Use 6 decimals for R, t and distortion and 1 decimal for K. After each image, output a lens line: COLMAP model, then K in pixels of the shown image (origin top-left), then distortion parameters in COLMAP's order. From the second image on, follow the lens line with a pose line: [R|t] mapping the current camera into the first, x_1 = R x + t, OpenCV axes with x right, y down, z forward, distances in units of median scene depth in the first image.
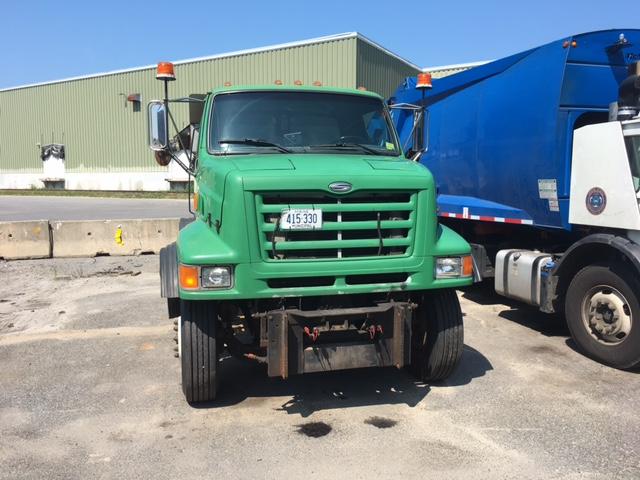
lens RADIAL K [[544.3, 0, 315.7], [0, 544.3, 240.9], [0, 0, 1]] dist [0.101684, -0.148934]
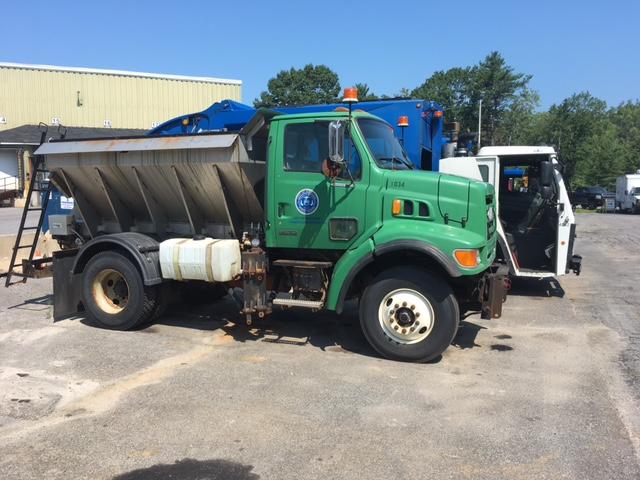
lens RADIAL K [[544.3, 0, 315.7], [0, 544.3, 240.9], [0, 0, 1]] dist [0.101684, -0.148934]
pose [[0.573495, -0.076751, 0.815605, -1.436191], [0.093708, 0.995213, 0.027761, -0.050326], [-0.813832, 0.060508, 0.577942, 0.459581]]
